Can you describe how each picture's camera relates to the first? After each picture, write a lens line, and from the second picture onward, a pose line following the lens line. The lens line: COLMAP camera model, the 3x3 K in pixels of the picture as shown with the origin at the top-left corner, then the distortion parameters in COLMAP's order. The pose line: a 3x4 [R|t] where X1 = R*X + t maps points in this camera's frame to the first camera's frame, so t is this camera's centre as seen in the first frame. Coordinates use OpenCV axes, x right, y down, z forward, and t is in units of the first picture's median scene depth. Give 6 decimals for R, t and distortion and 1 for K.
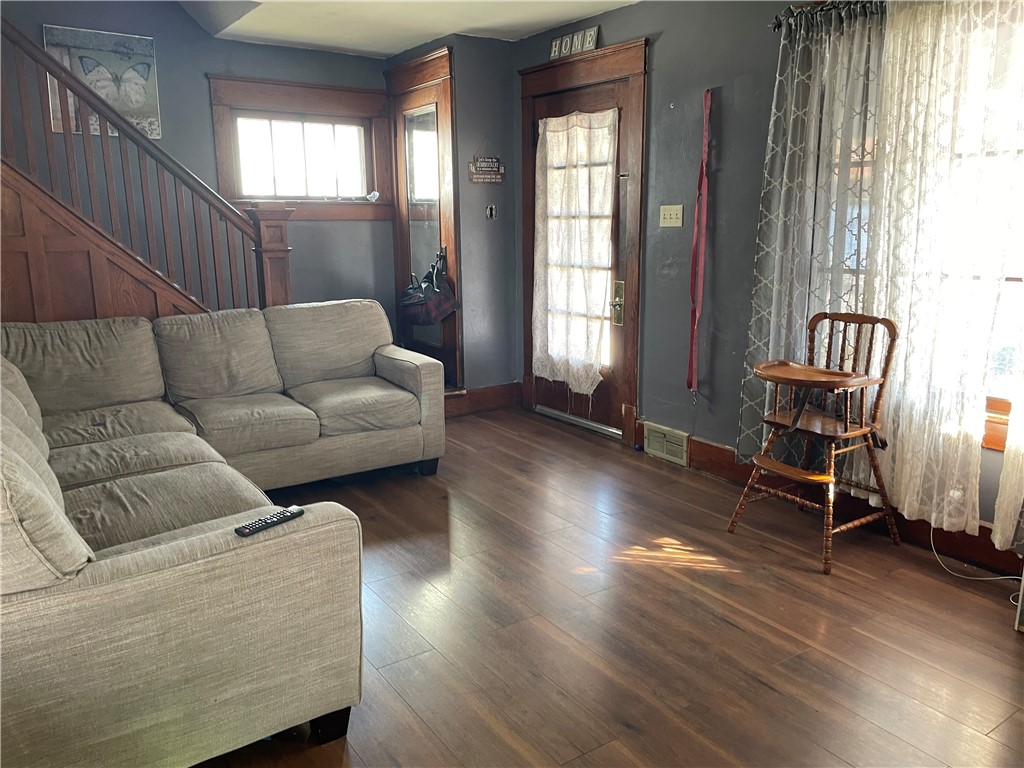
lens RADIAL K [[760.5, 0, 514.4], [0, 760.5, 388.5], [0, 0, 1]] dist [0.039510, -0.057928]
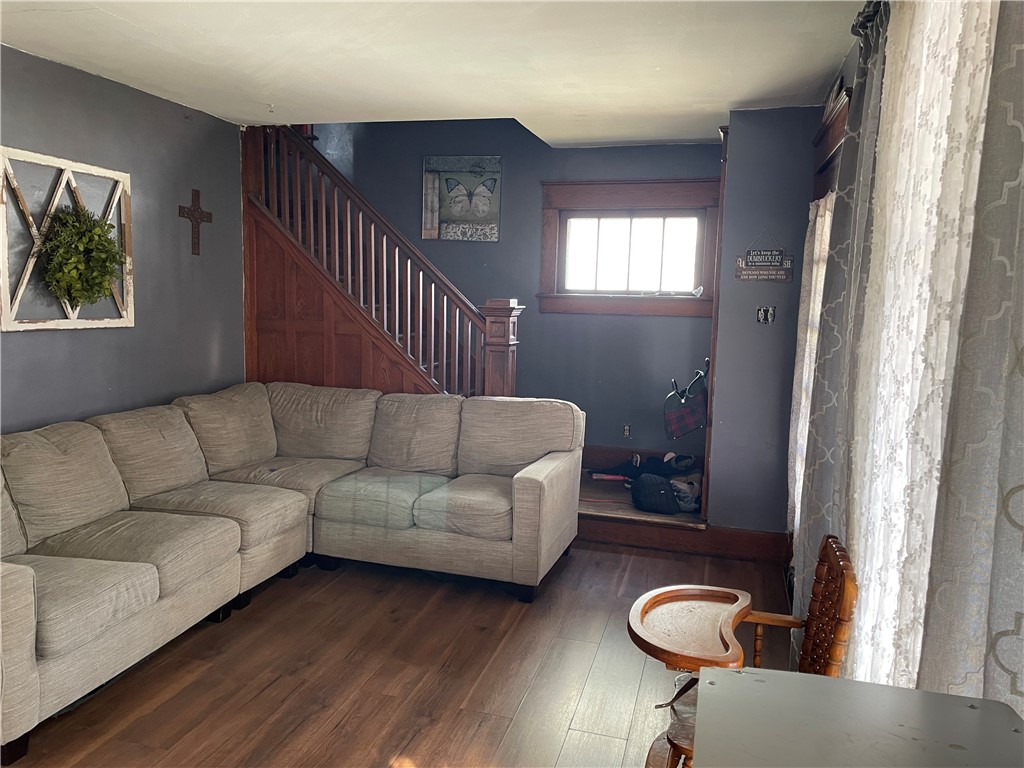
lens RADIAL K [[768.1, 0, 501.7], [0, 768.1, 381.8], [0, 0, 1]] dist [0.113444, -0.127667]
pose [[0.641325, 0.111693, -0.759096, 0.432859], [-0.192336, 0.981162, -0.018128, -0.096126], [0.742772, 0.157627, 0.650726, 0.274325]]
